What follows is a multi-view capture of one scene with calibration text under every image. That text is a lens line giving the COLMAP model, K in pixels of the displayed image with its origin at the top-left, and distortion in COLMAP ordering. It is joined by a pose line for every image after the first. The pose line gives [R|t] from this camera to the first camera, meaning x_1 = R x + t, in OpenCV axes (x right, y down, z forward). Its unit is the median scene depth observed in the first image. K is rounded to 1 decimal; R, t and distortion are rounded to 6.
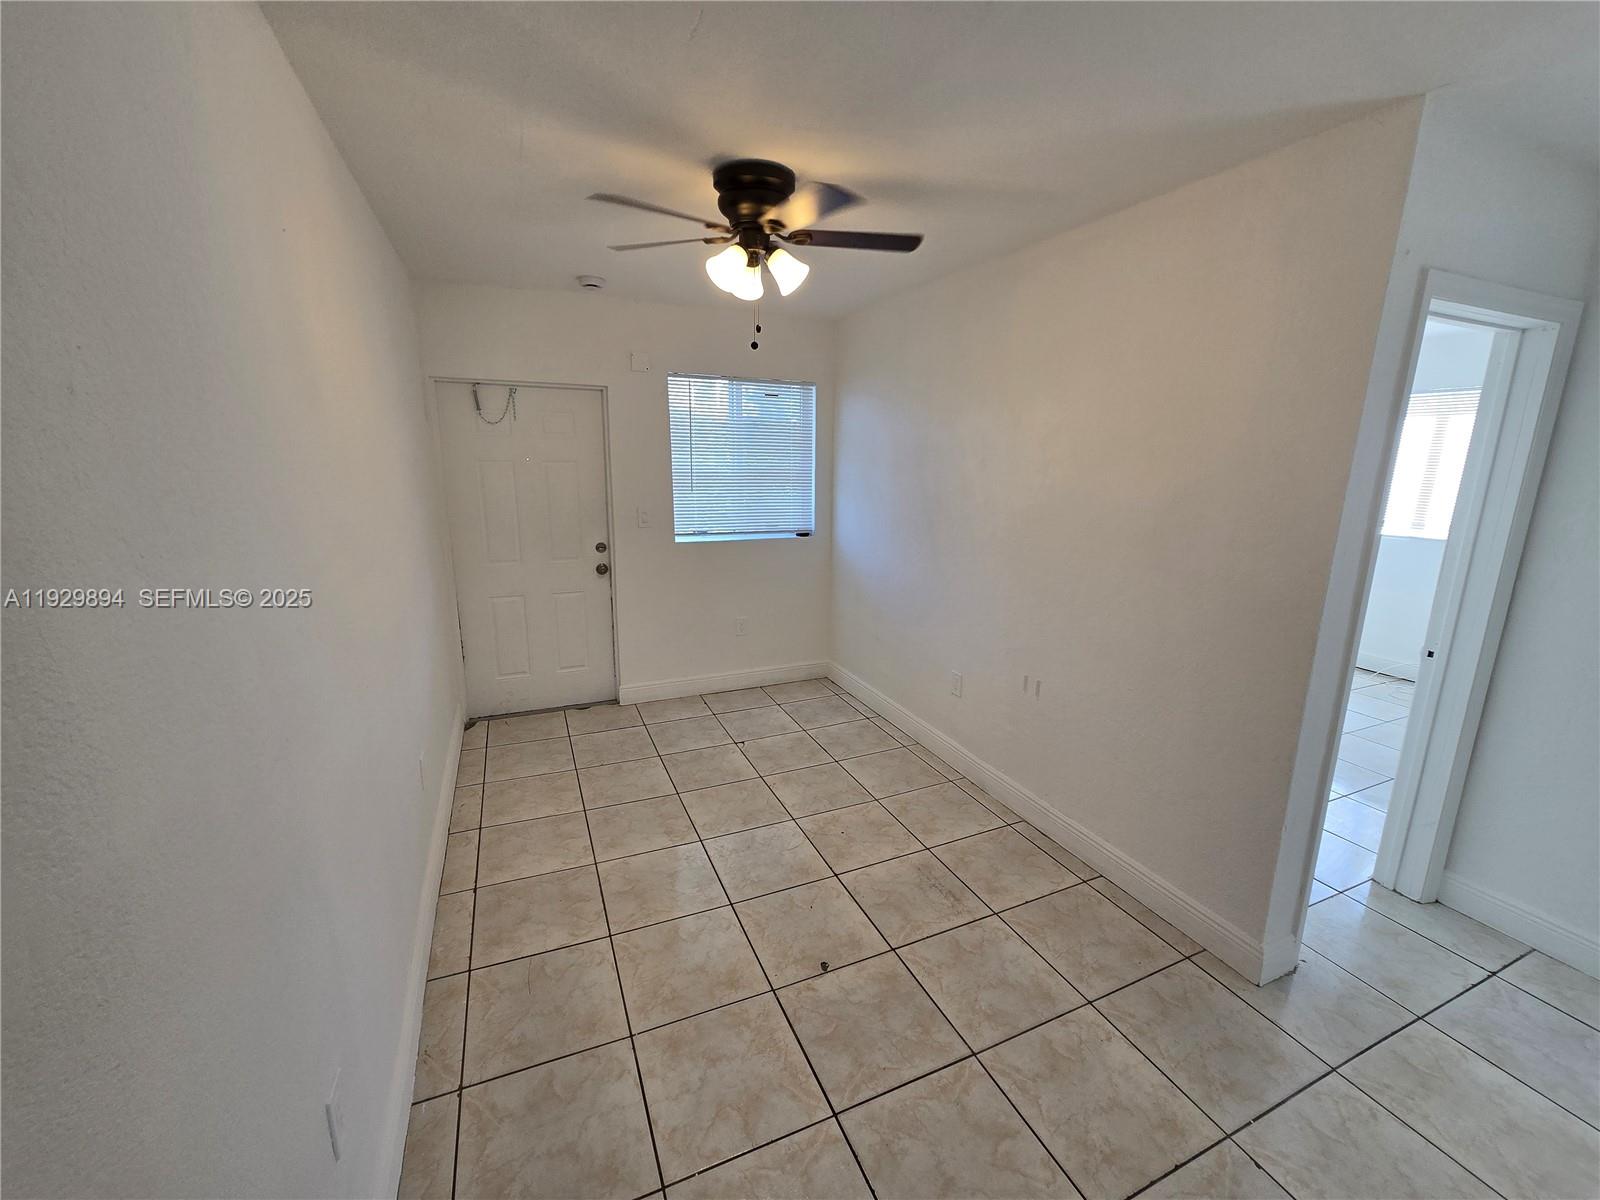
lens RADIAL K [[655.3, 0, 801.4], [0, 655.3, 598.6], [0, 0, 1]] dist [-0.003499, 0.000135]
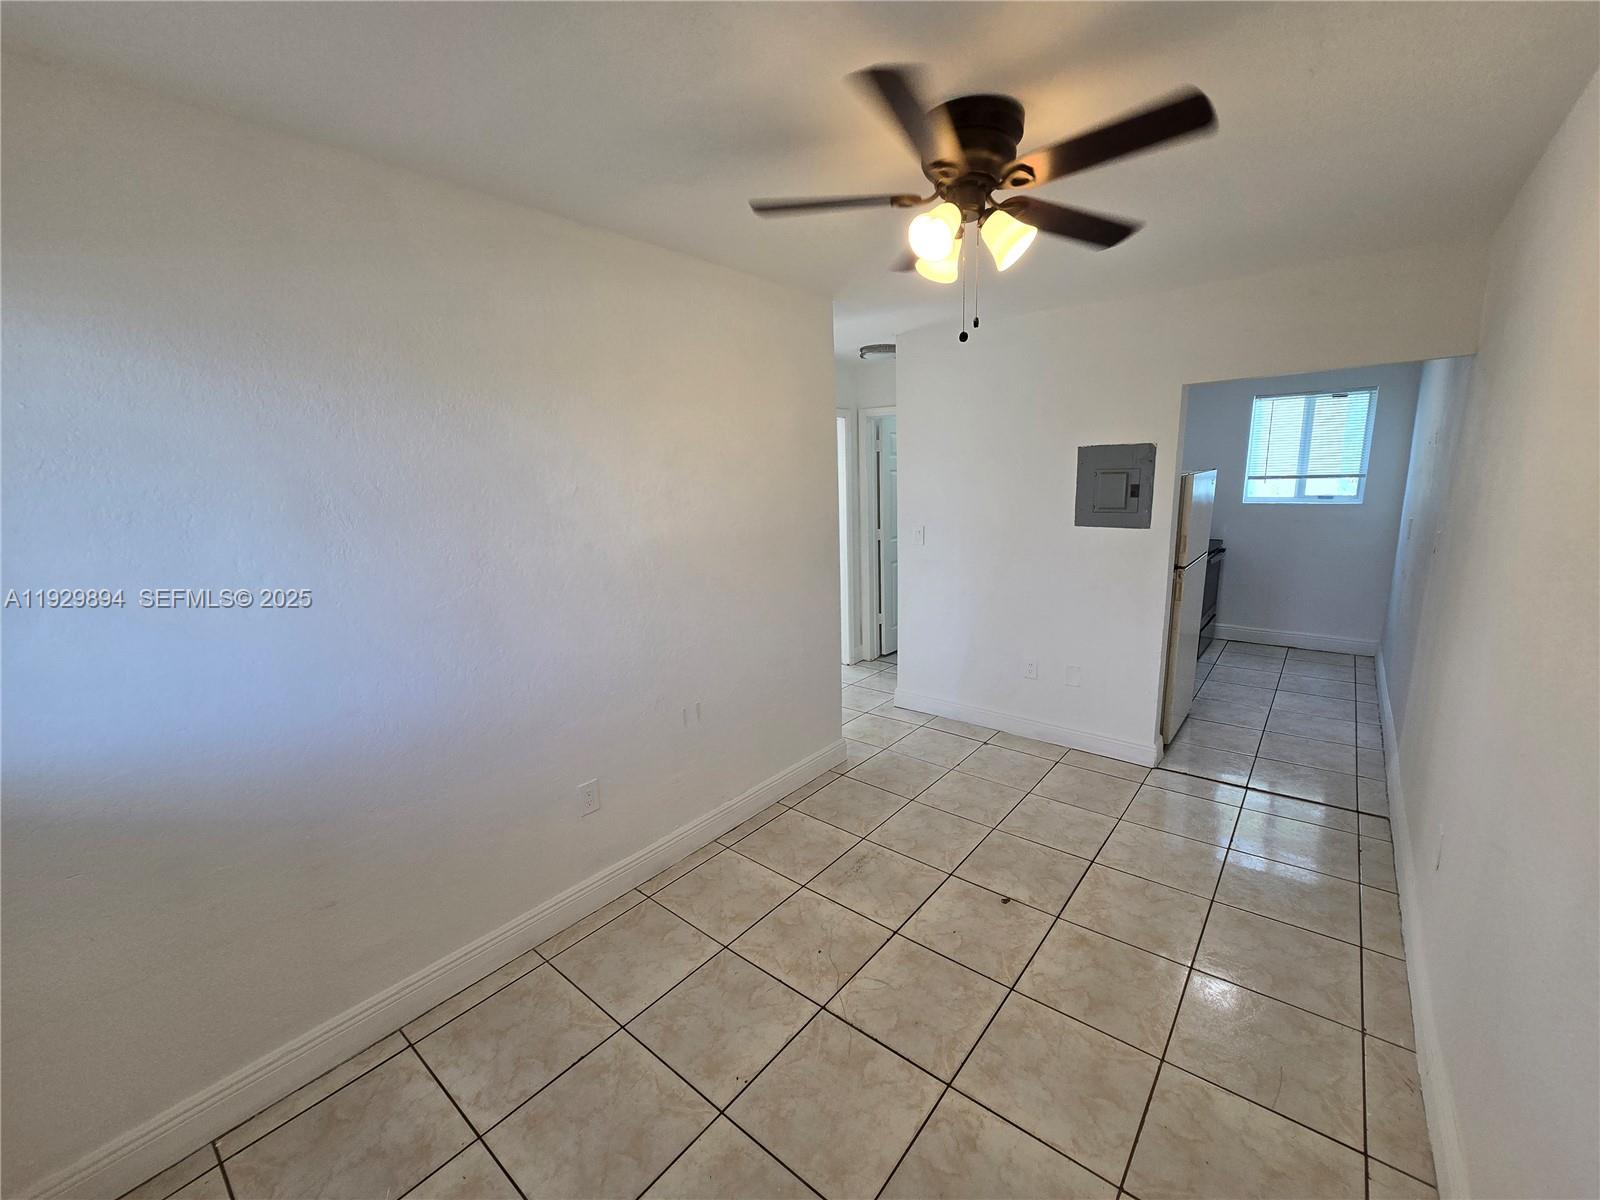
lens RADIAL K [[655.3, 0, 806.5], [0, 655.3, 600.5], [0, 0, 1]] dist [-0.003499, 0.000135]
pose [[-0.458033, -0.170635, 0.872405, -0.474674], [0.217926, 0.929901, 0.296297, -0.238293], [-0.861809, 0.325833, -0.388739, 1.024478]]
